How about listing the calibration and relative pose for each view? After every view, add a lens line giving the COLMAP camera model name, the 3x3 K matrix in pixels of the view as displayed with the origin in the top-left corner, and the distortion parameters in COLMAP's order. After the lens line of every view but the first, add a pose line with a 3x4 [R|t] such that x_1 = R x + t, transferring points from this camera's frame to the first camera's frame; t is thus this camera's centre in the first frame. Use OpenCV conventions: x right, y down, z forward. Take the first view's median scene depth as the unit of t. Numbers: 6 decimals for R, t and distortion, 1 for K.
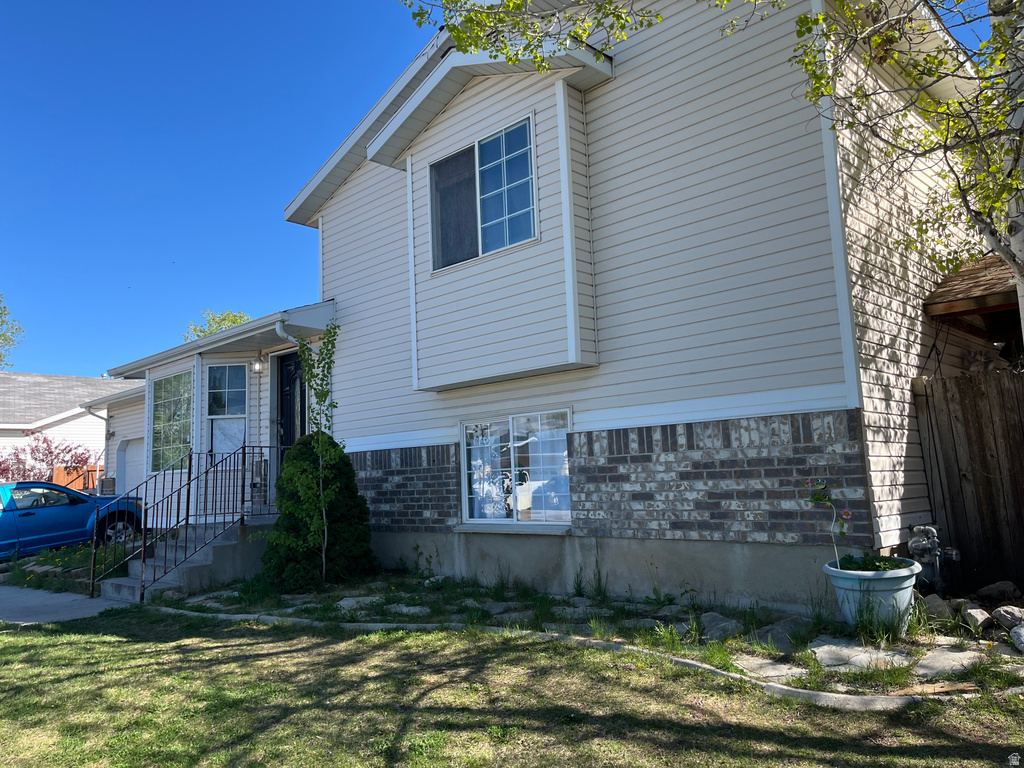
lens RADIAL K [[776.6, 0, 512.0], [0, 776.6, 384.0], [0, 0, 1]] dist [0.096367, -0.128941]
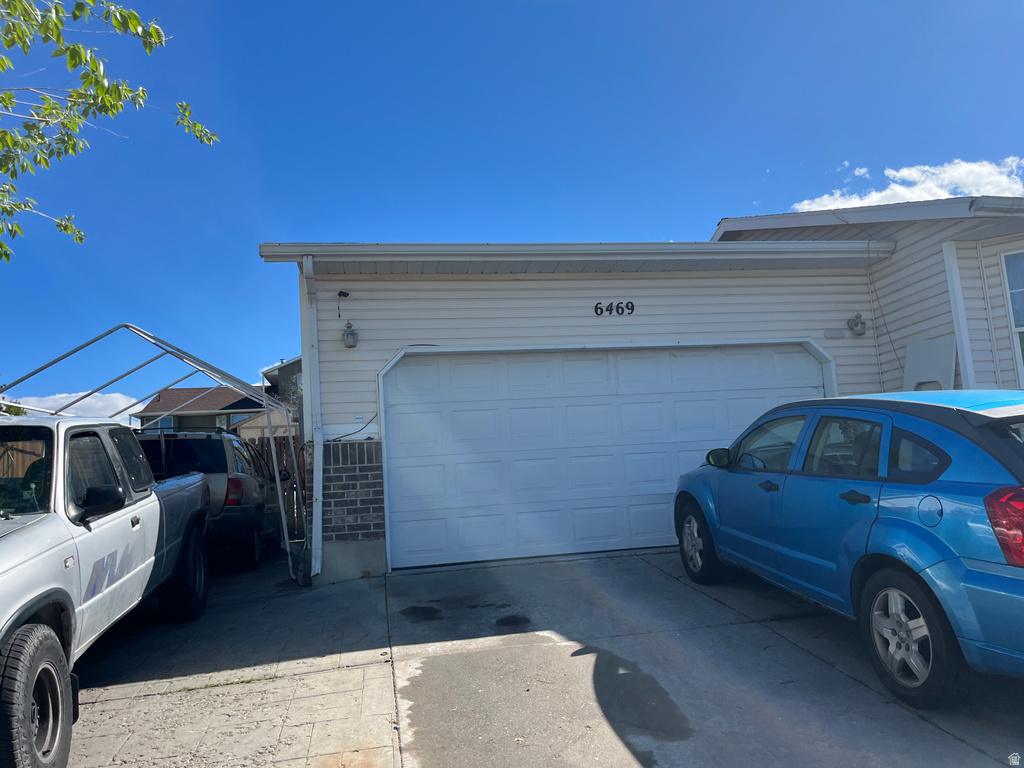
lens RADIAL K [[776.6, 0, 512.0], [0, 776.6, 384.0], [0, 0, 1]] dist [0.096367, -0.128941]
pose [[0.565732, 0.124567, 0.815126, -1.876413], [-0.059358, 0.992111, -0.110417, 0.306727], [-0.822450, 0.014083, 0.568663, 1.653188]]
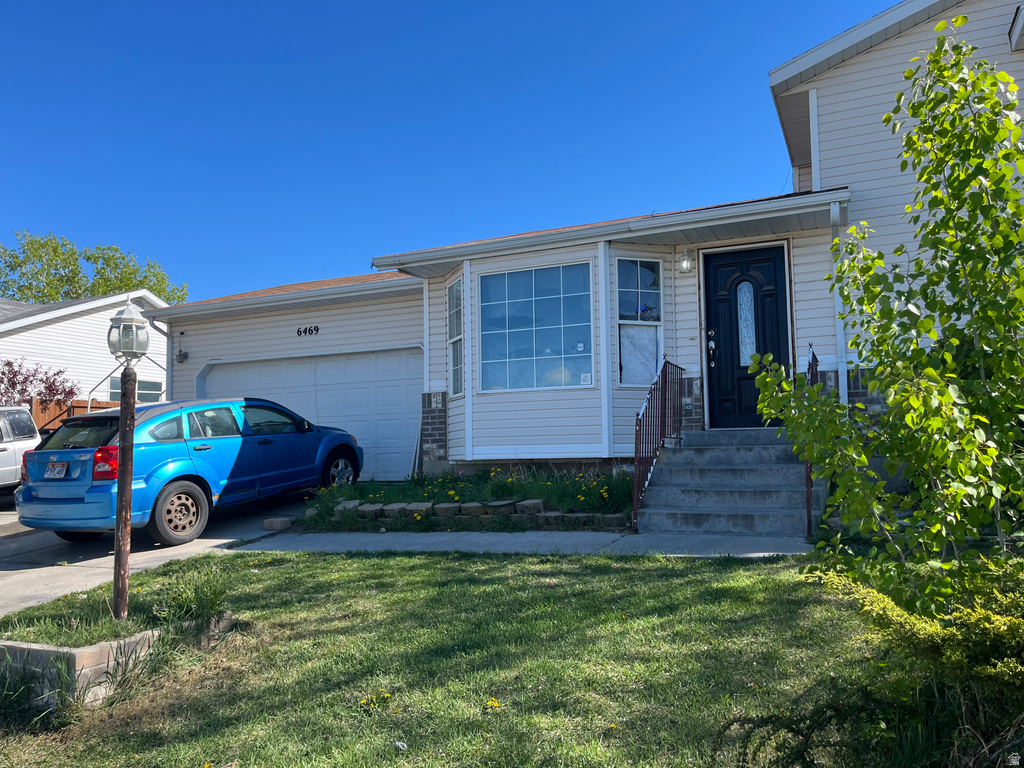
lens RADIAL K [[776.6, 0, 512.0], [0, 776.6, 384.0], [0, 0, 1]] dist [0.096367, -0.128941]
pose [[0.939951, 0.059956, 0.336002, -1.093513], [-0.064314, 0.997928, 0.001844, 0.162508], [-0.335195, -0.023343, 0.941859, 0.408273]]
